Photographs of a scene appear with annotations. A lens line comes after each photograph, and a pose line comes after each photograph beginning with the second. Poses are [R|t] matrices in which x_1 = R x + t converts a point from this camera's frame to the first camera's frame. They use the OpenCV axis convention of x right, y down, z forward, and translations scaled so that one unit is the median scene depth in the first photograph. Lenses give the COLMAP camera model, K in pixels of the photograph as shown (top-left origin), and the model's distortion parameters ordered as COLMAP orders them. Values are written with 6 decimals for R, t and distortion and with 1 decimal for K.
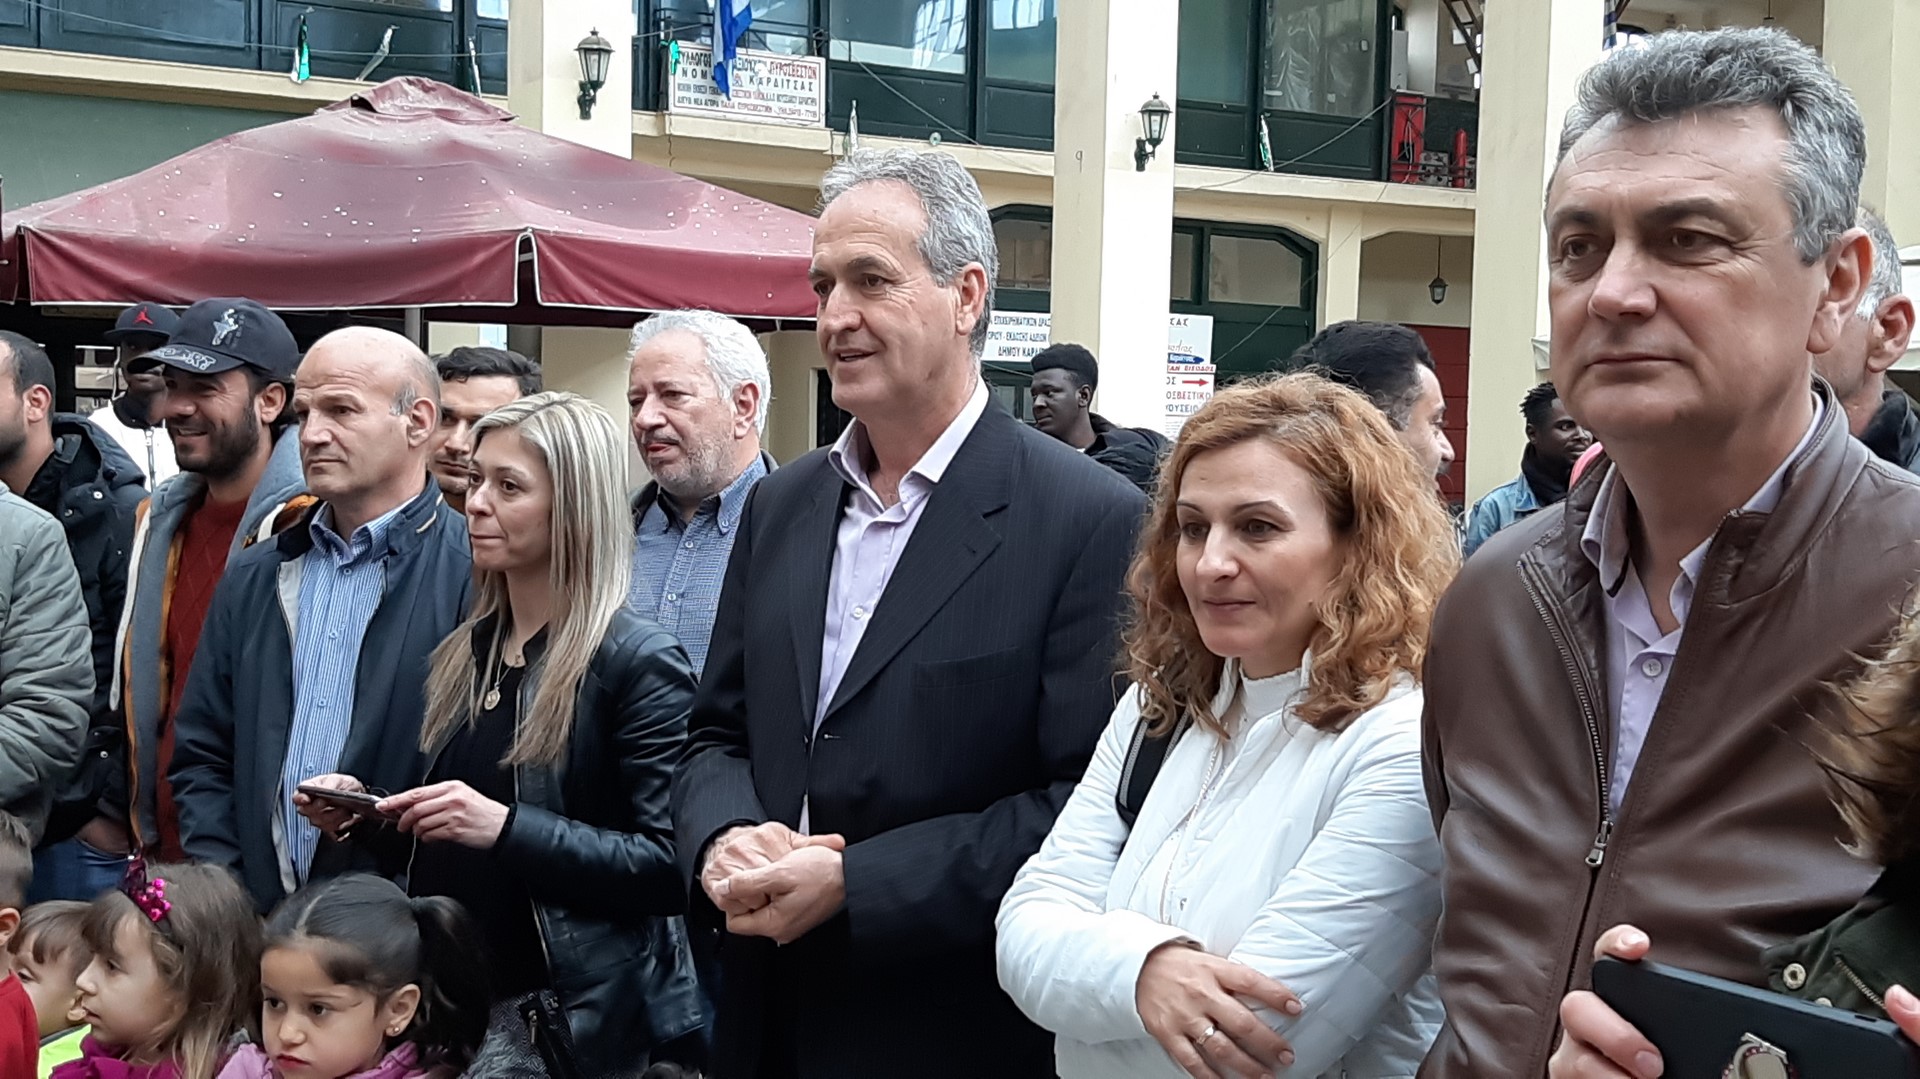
lens RADIAL K [[1533.0, 0, 960.0], [0, 1533.0, 539.5], [0, 0, 1]] dist [0.035589, -0.011668]
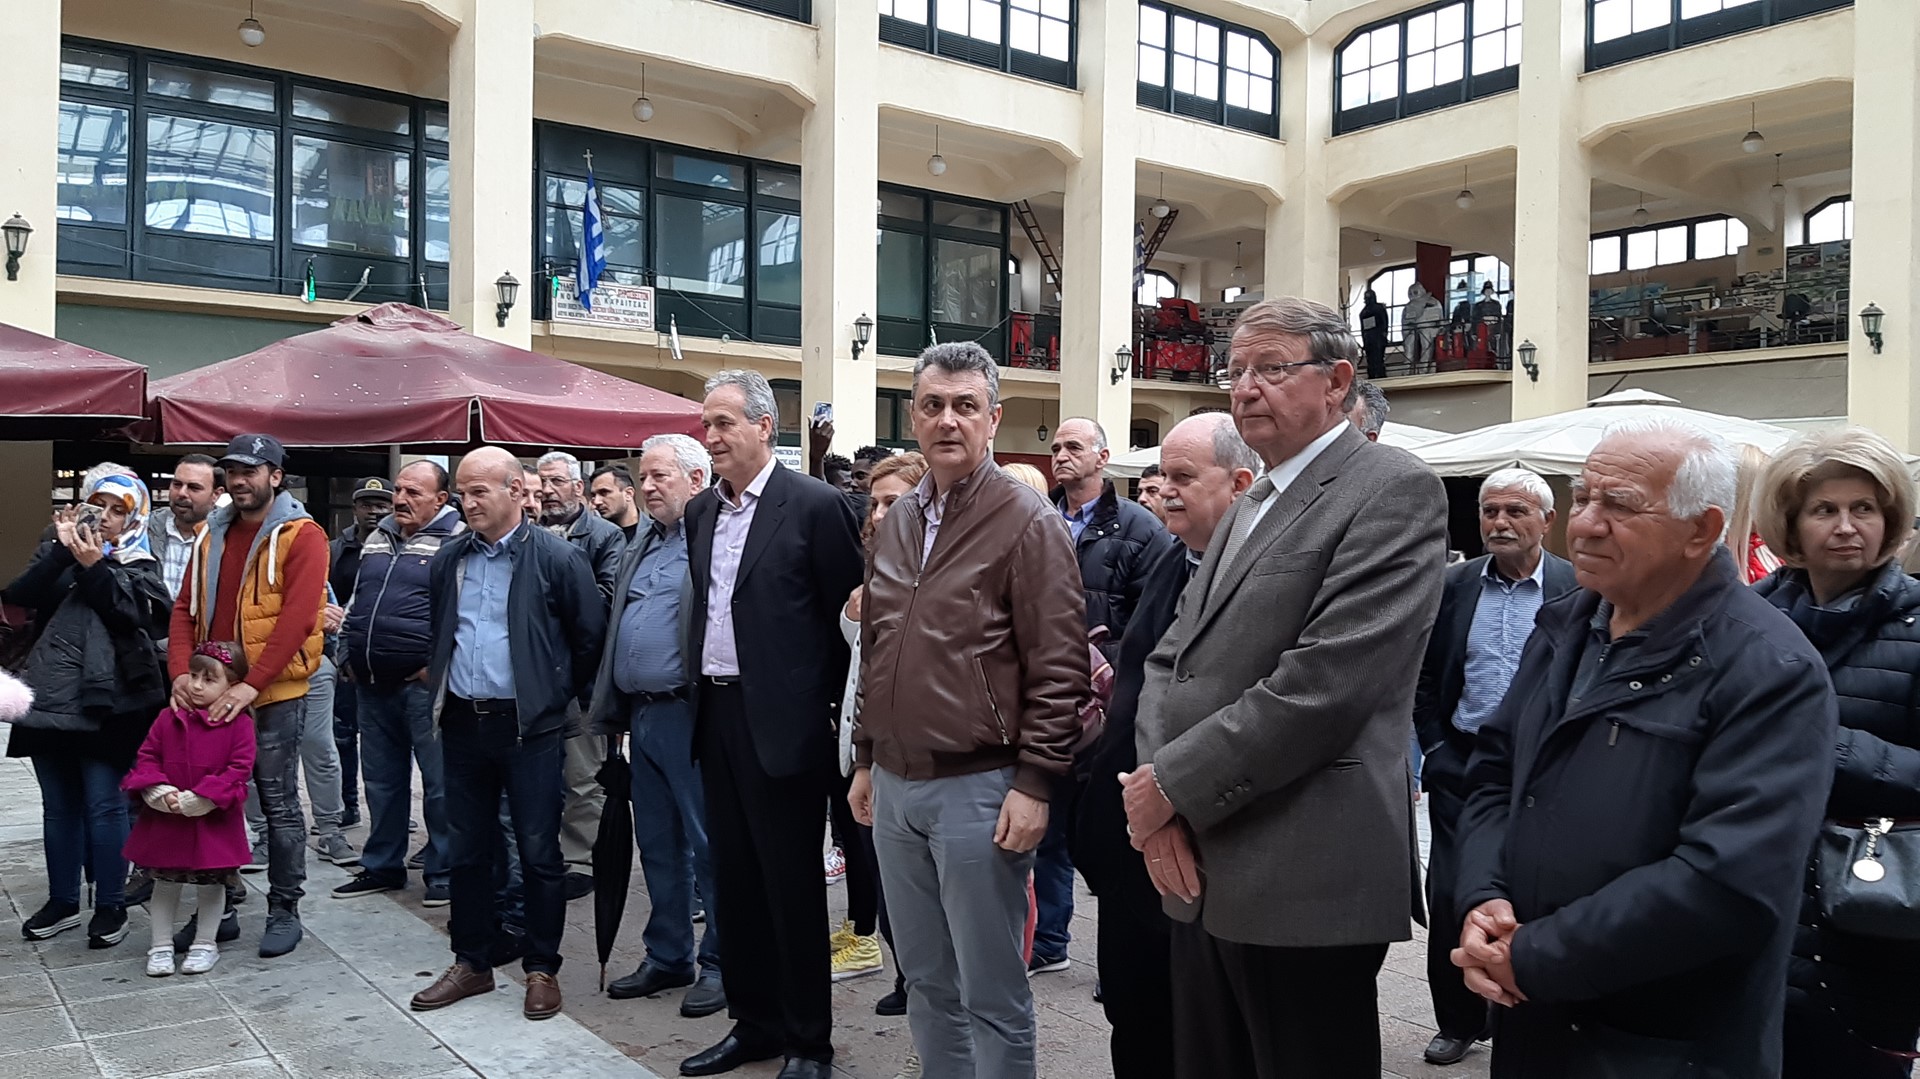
lens RADIAL K [[1451.3, 0, 960.0], [0, 1451.3, 539.5], [0, 0, 1]] dist [-0.002861, 0.000467]
pose [[0.986604, -0.016223, 0.162325, -0.024750], [0.031336, 0.995360, -0.090978, 0.089909], [-0.160096, 0.094846, 0.982534, -0.494293]]
